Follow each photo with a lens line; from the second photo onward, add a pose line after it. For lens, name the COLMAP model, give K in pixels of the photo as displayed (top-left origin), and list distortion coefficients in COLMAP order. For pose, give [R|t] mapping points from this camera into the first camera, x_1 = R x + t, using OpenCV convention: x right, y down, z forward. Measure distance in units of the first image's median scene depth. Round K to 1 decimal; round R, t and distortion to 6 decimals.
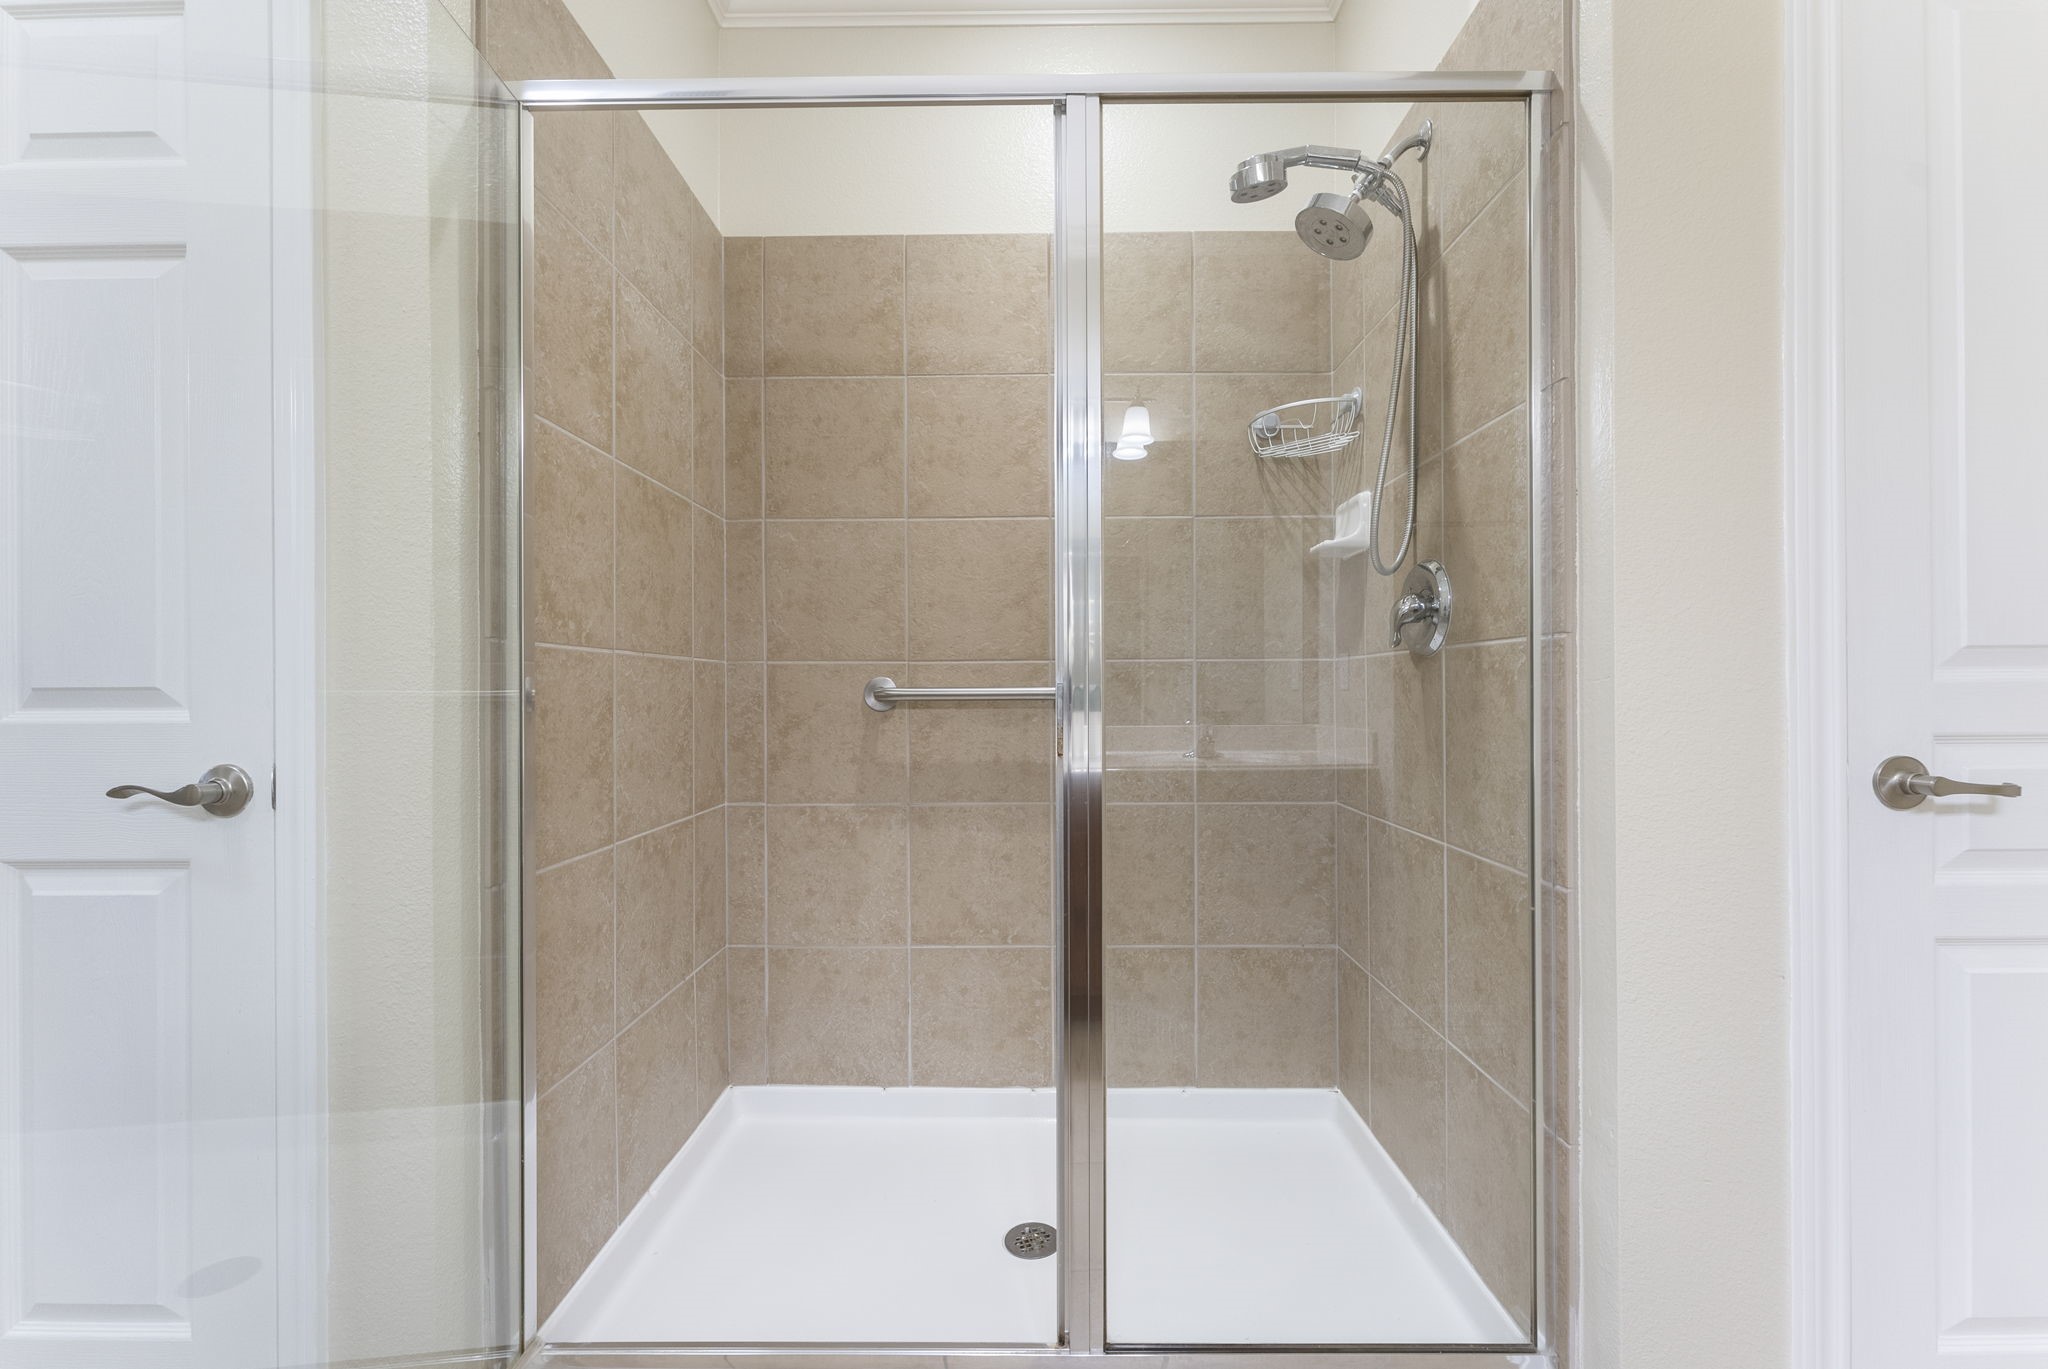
lens RADIAL K [[834.6, 0, 1026.1], [0, 834.6, 687.2], [0, 0, 1]] dist [0.001120, 0.000384]
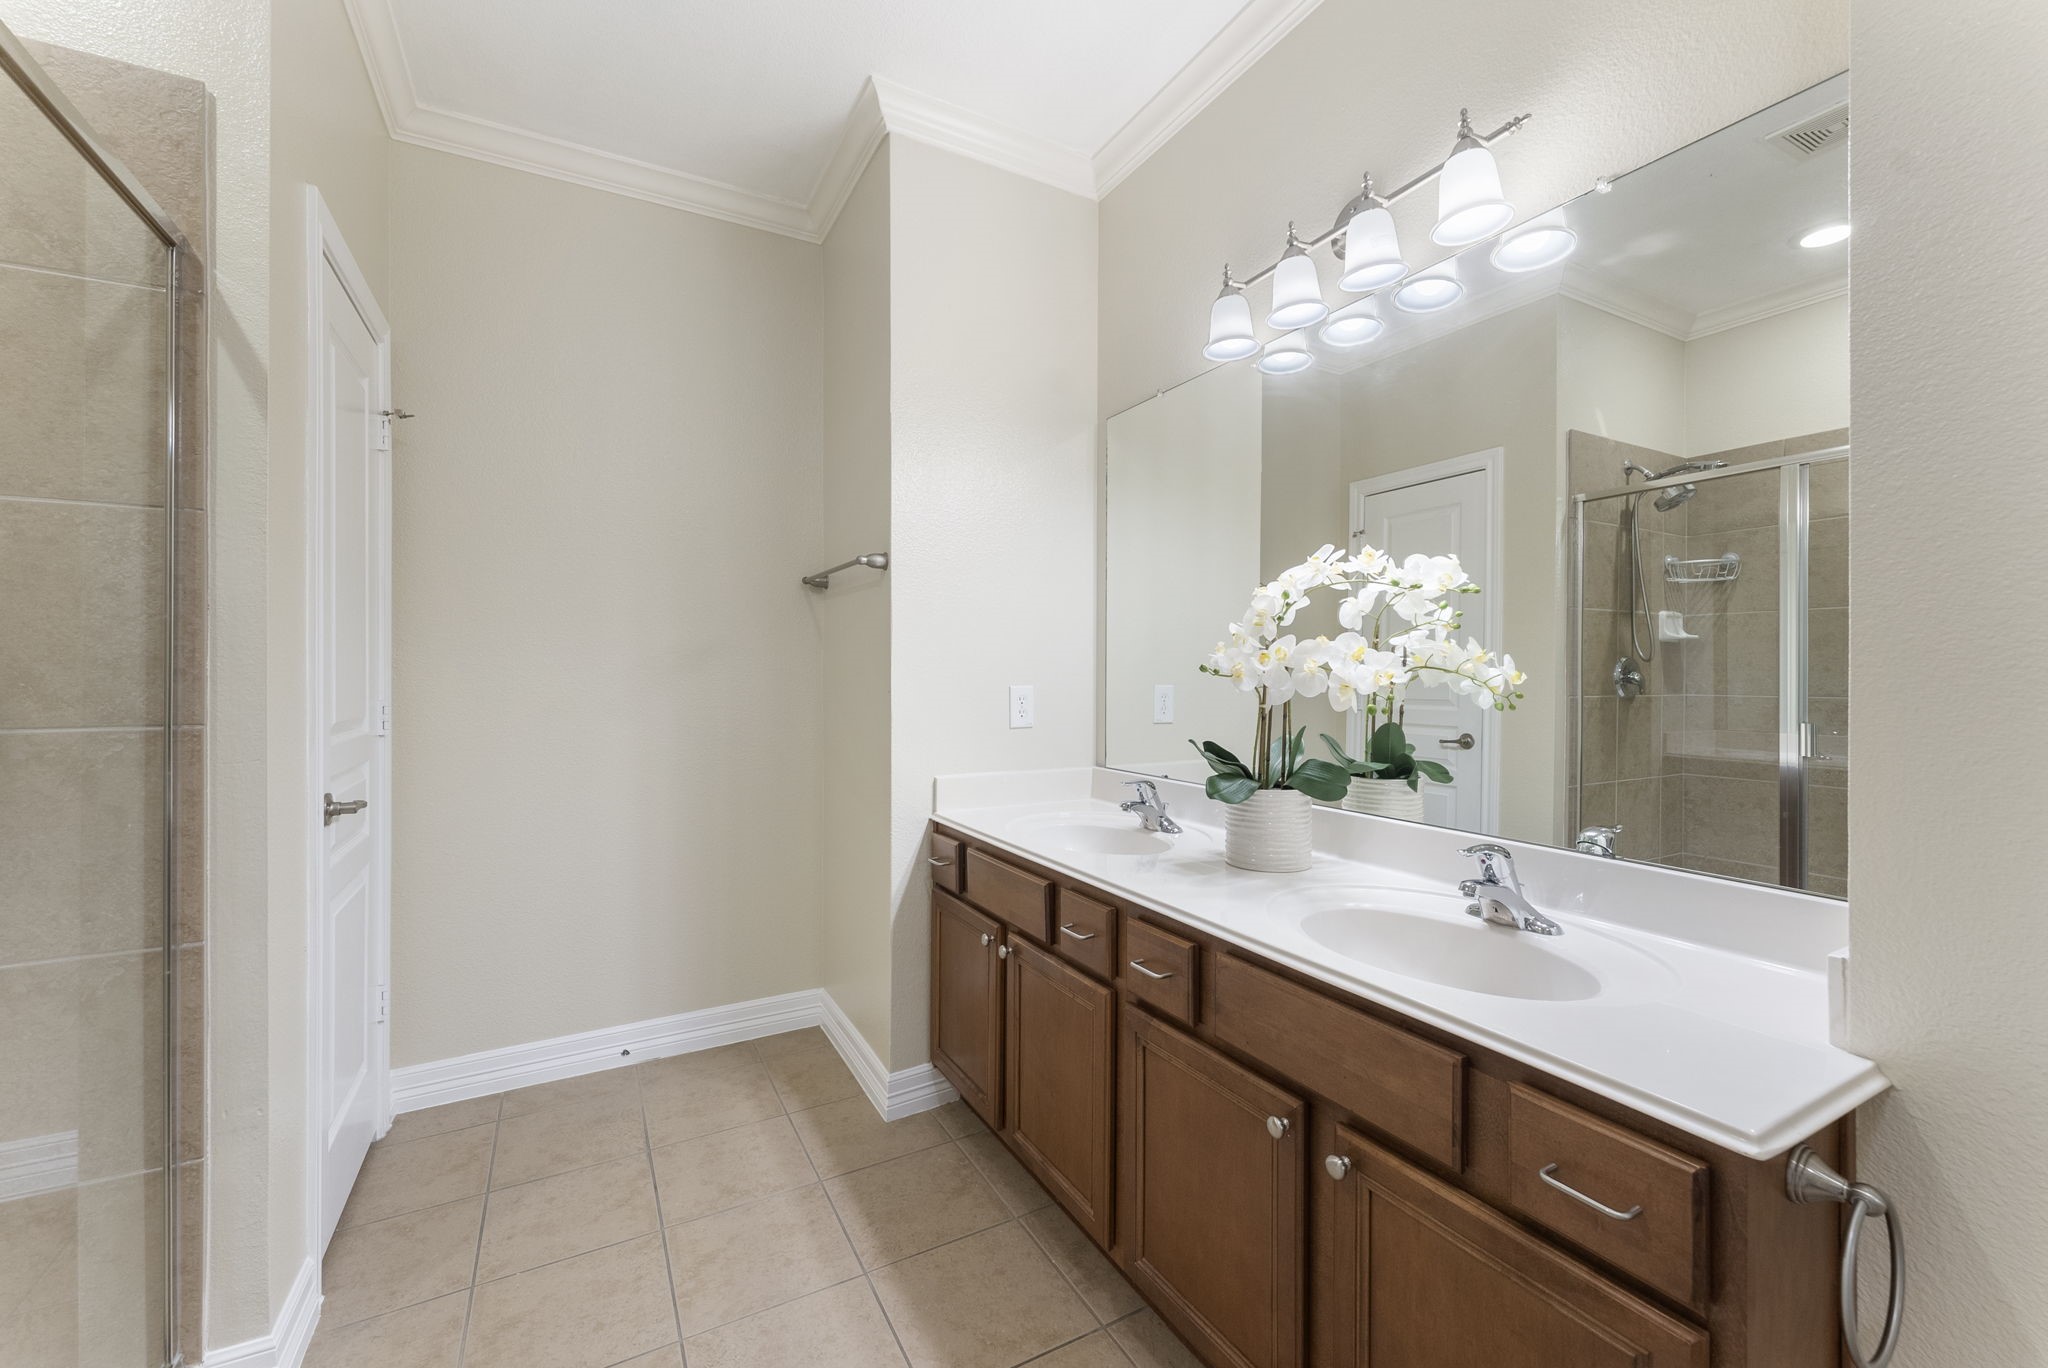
lens RADIAL K [[834.6, 0, 1029.5], [0, 834.6, 675.1], [0, 0, 1]] dist [0.001120, 0.000384]
pose [[-0.496842, 0.002063, 0.867838, -0.525384], [-0.000048, 0.999997, -0.002405, -0.072822], [-0.867841, -0.001237, -0.496841, 0.312990]]
